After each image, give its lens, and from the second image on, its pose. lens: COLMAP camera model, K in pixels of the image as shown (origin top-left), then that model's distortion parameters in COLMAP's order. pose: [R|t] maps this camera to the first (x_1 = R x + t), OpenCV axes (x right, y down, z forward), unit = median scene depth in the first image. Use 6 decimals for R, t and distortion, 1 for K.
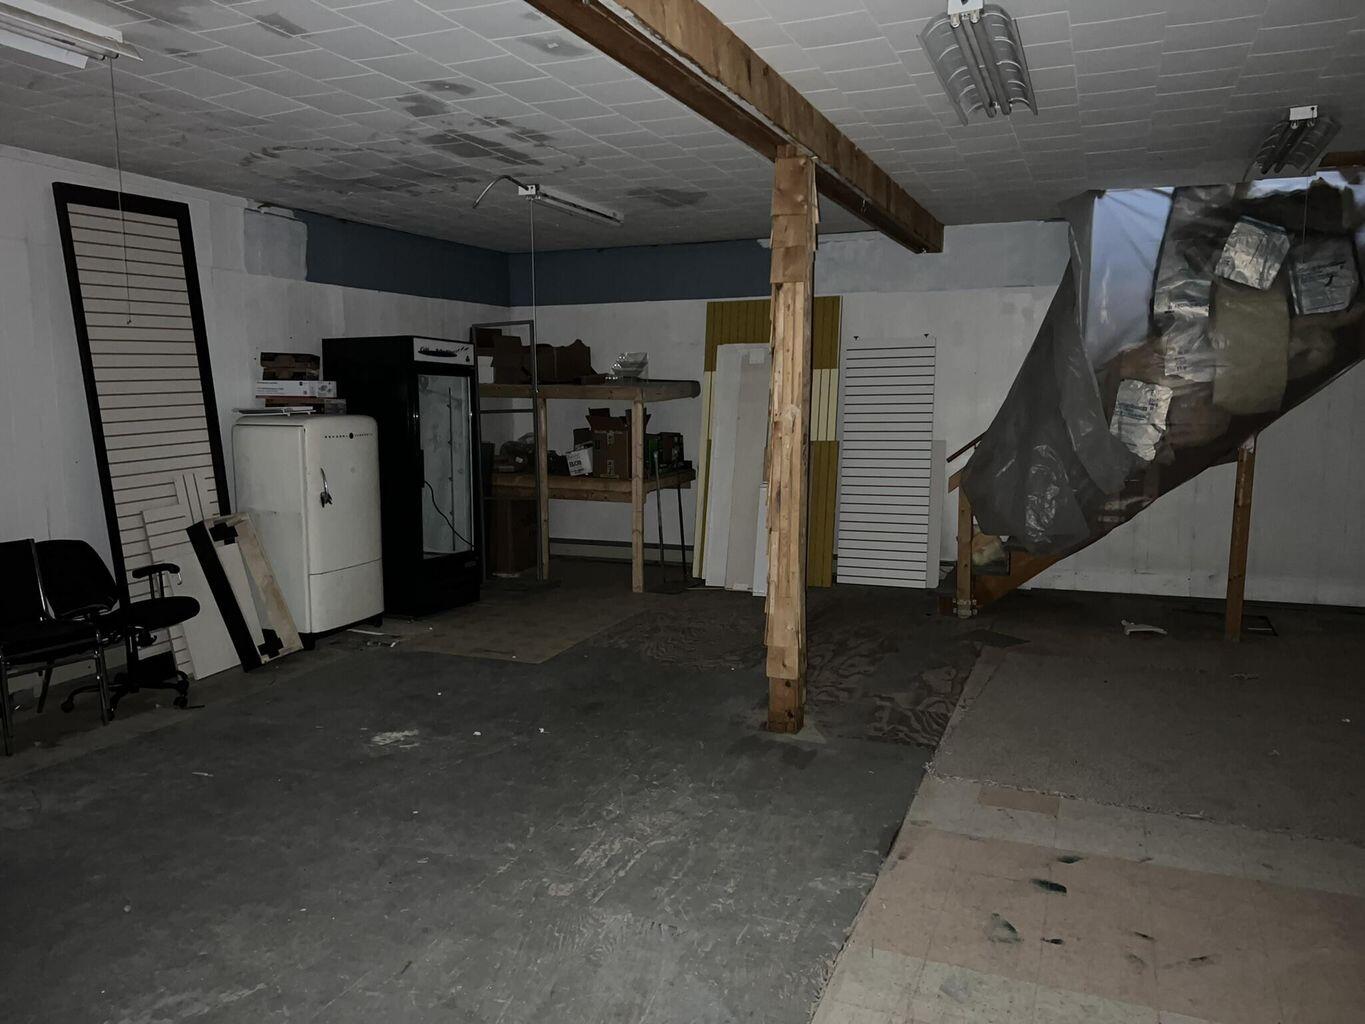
lens RADIAL K [[1023.9, 0, 684.7], [0, 1023.9, 516.4], [0, 0, 1]] dist [0.062837, -0.081306]
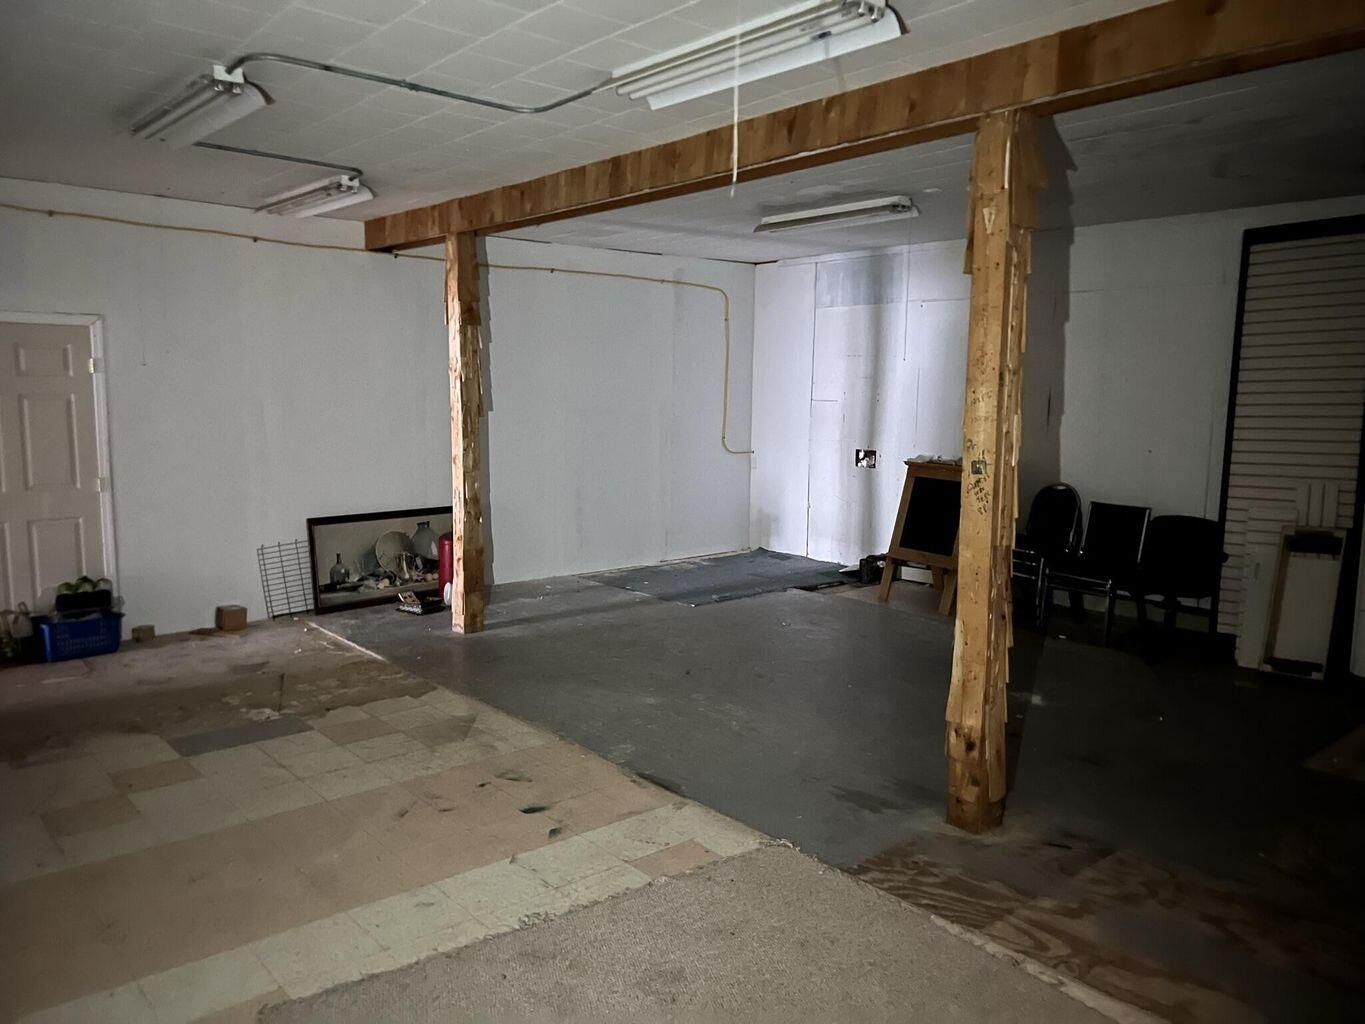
lens RADIAL K [[1023.9, 0, 689.4], [0, 1023.9, 514.3], [0, 0, 1]] dist [0.062837, -0.081306]
pose [[-0.450479, 0.111195, -0.885835, 0.908076], [-0.118390, 0.976011, 0.182720, -0.157309], [0.884902, 0.187186, -0.426508, 1.120278]]
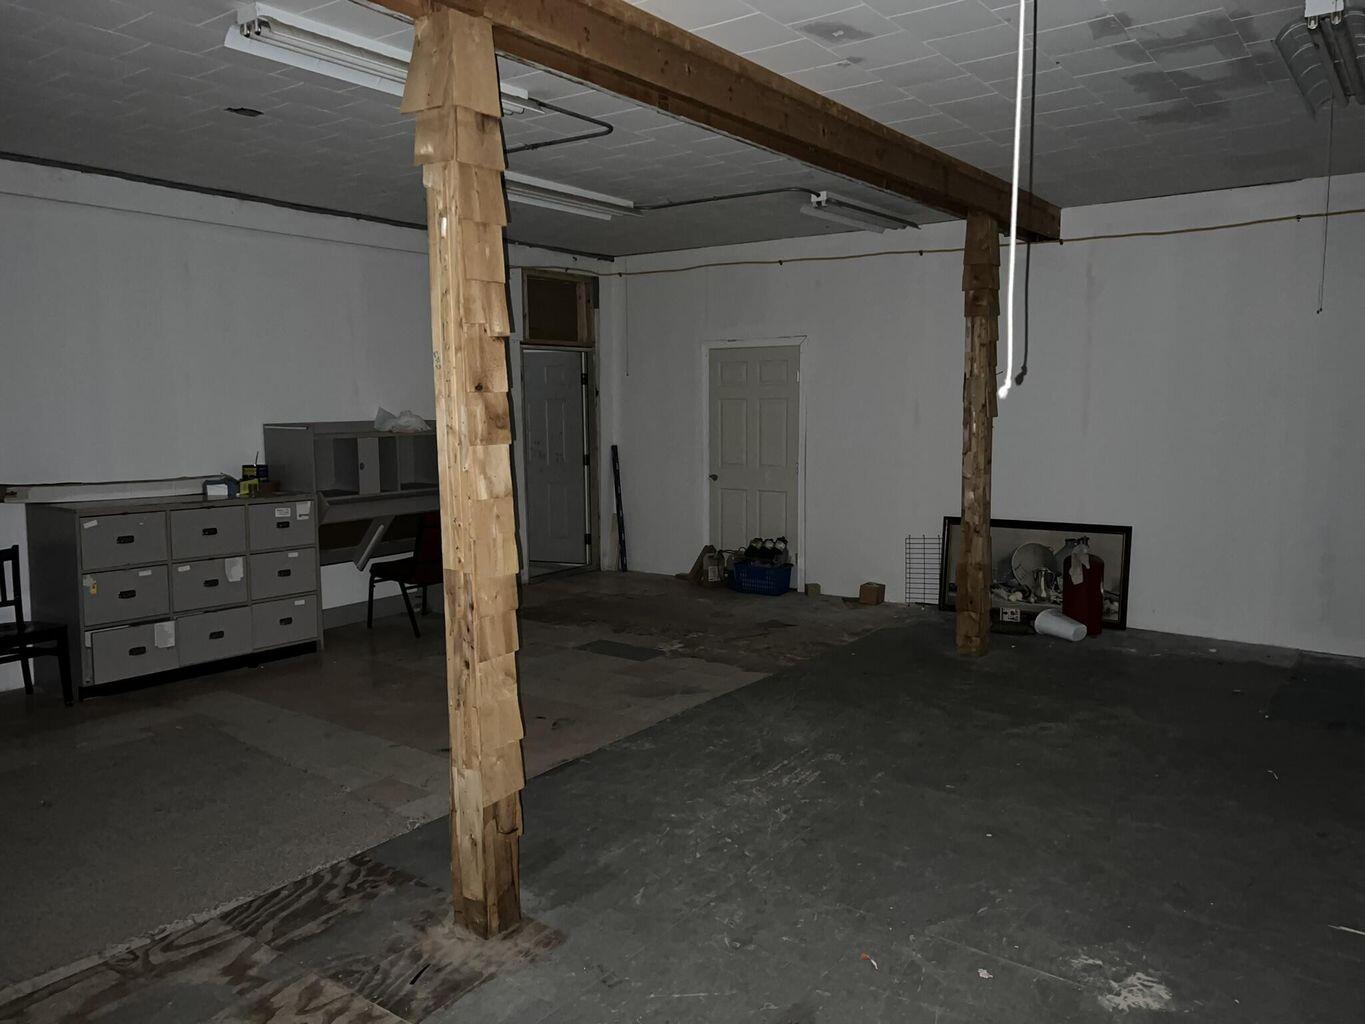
lens RADIAL K [[1023.9, 0, 683.6], [0, 1023.9, 511.4], [0, 0, 1]] dist [0.062837, -0.081306]
pose [[-0.969577, -0.017067, 0.244192, -0.175129], [0.040625, 0.972514, 0.229275, -0.188199], [-0.241393, 0.232220, -0.942233, 1.540479]]
